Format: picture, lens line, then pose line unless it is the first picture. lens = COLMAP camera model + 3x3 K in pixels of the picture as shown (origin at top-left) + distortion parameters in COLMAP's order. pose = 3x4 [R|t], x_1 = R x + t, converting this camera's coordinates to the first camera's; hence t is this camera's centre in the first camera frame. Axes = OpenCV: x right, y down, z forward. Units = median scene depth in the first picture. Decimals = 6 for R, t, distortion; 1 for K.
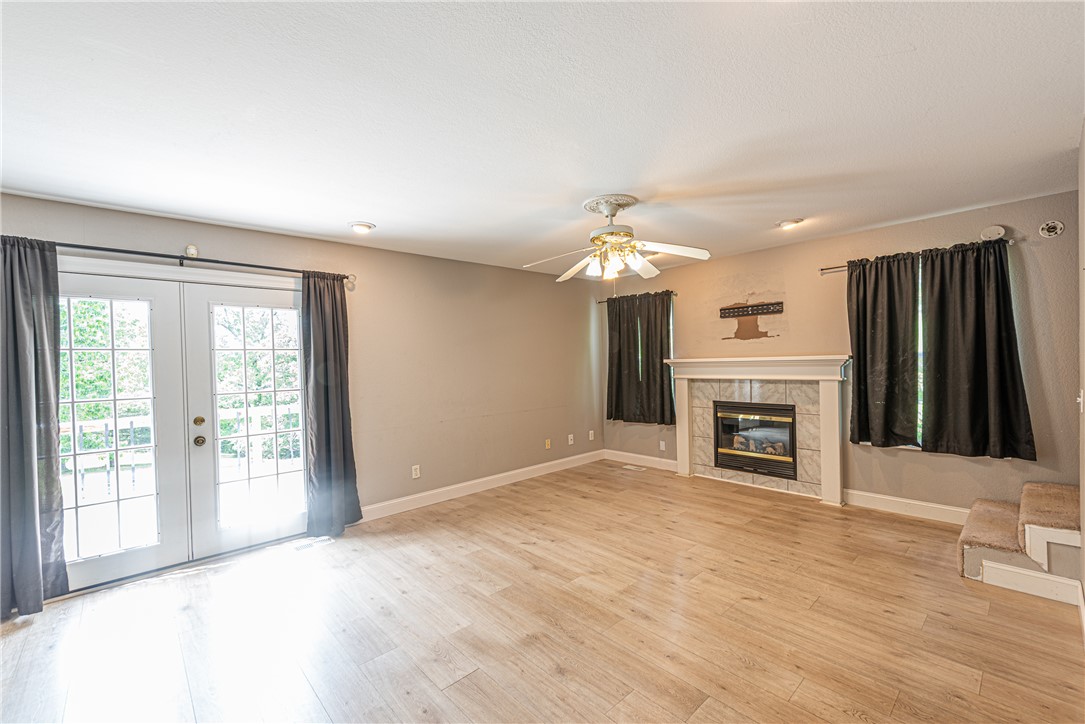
lens RADIAL K [[446.5, 0, 543.4], [0, 446.5, 366.3], [0, 0, 1]] dist [0.008429, -0.000958]
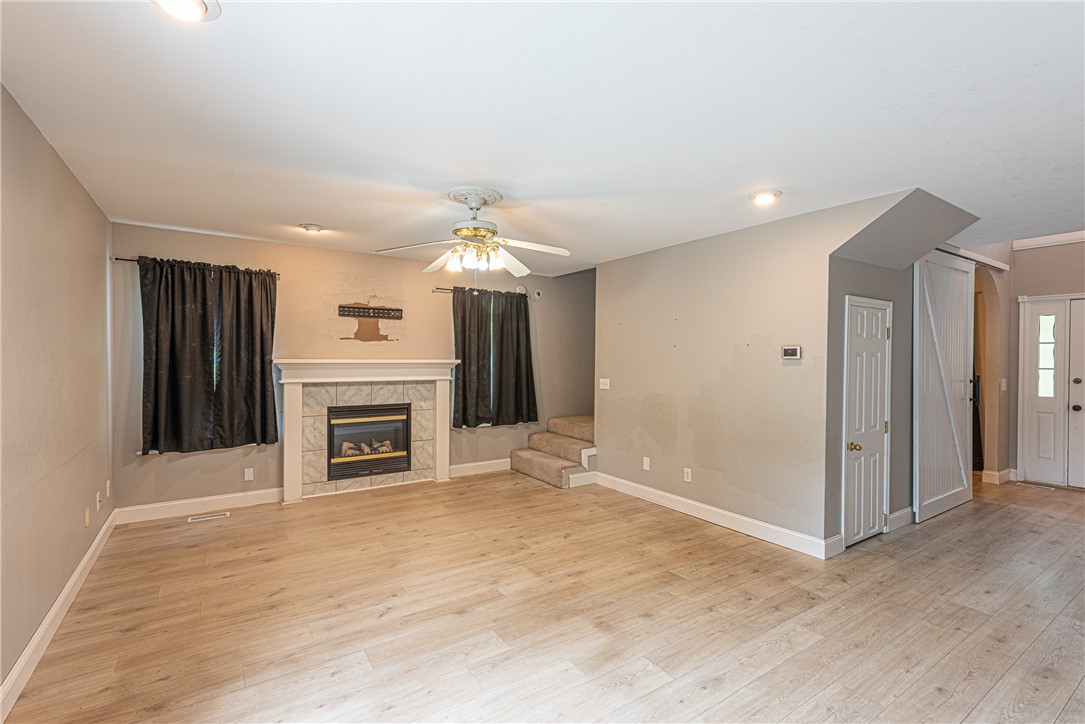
lens RADIAL K [[490.6, 0, 544.8], [0, 490.6, 365.3], [0, 0, 1]] dist [0.014266, -0.003003]
pose [[0.152016, 0.013293, 0.988289, -0.656096], [0.002674, 0.999900, -0.013860, 0.010735], [-0.988374, 0.004750, 0.151965, 0.527499]]
